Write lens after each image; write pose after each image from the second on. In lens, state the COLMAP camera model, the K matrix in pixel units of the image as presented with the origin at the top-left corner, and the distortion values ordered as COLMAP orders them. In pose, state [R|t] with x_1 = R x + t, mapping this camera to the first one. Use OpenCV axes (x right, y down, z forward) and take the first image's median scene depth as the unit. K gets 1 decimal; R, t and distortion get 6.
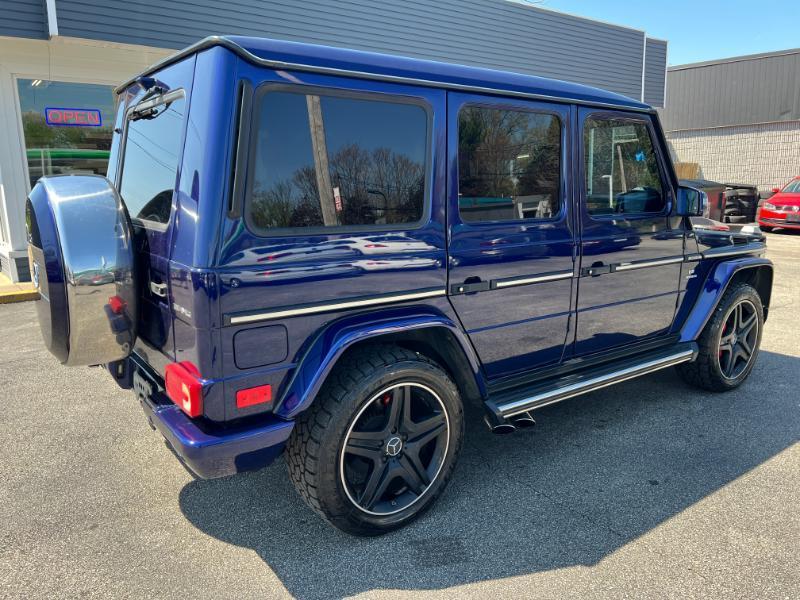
lens RADIAL K [[594.5, 0, 398.1], [0, 594.5, 301.4], [0, 0, 1]] dist [0.042443, -0.006220]
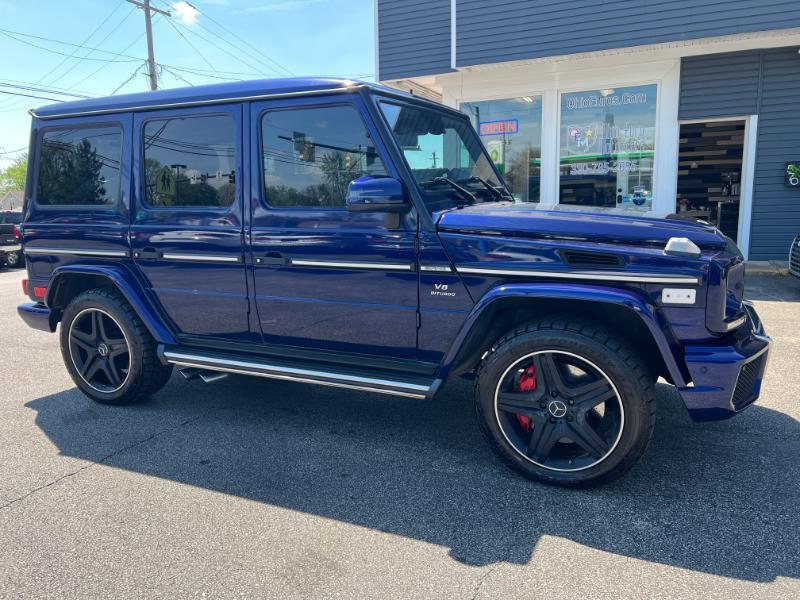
lens RADIAL K [[602.5, 0, 400.0], [0, 602.5, 300.0], [0, 0, 1]] dist [0.056298, -0.057477]
pose [[0.477054, 0.157372, -0.864669, 1.687357], [-0.147344, 0.984234, 0.097841, -0.150068], [0.866435, 0.080728, 0.492721, 0.868526]]
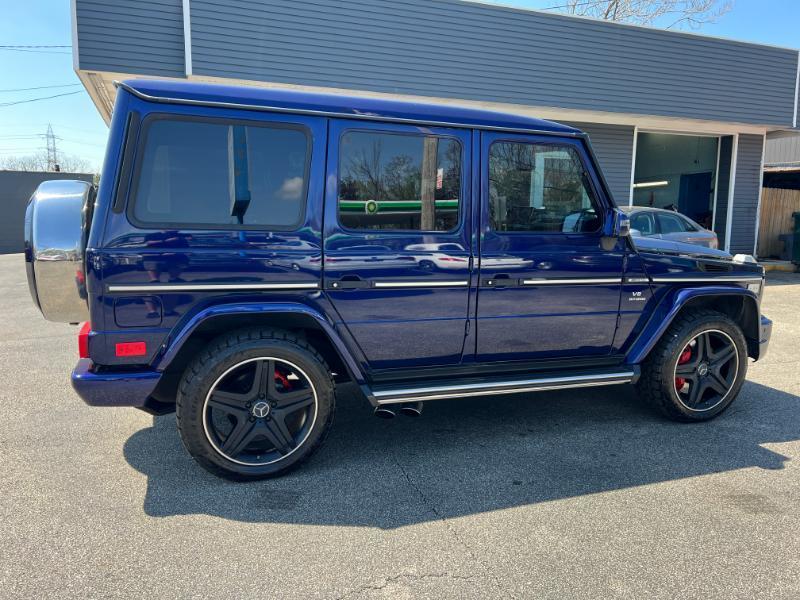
lens RADIAL K [[605.2, 0, 401.8], [0, 605.2, 295.5], [0, 0, 1]] dist [0.055245, -0.062622]
pose [[0.962237, 0.074350, -0.261861, 0.564405], [-0.085321, 0.995879, -0.030761, 0.026673], [0.258494, 0.051941, 0.964615, -0.121558]]
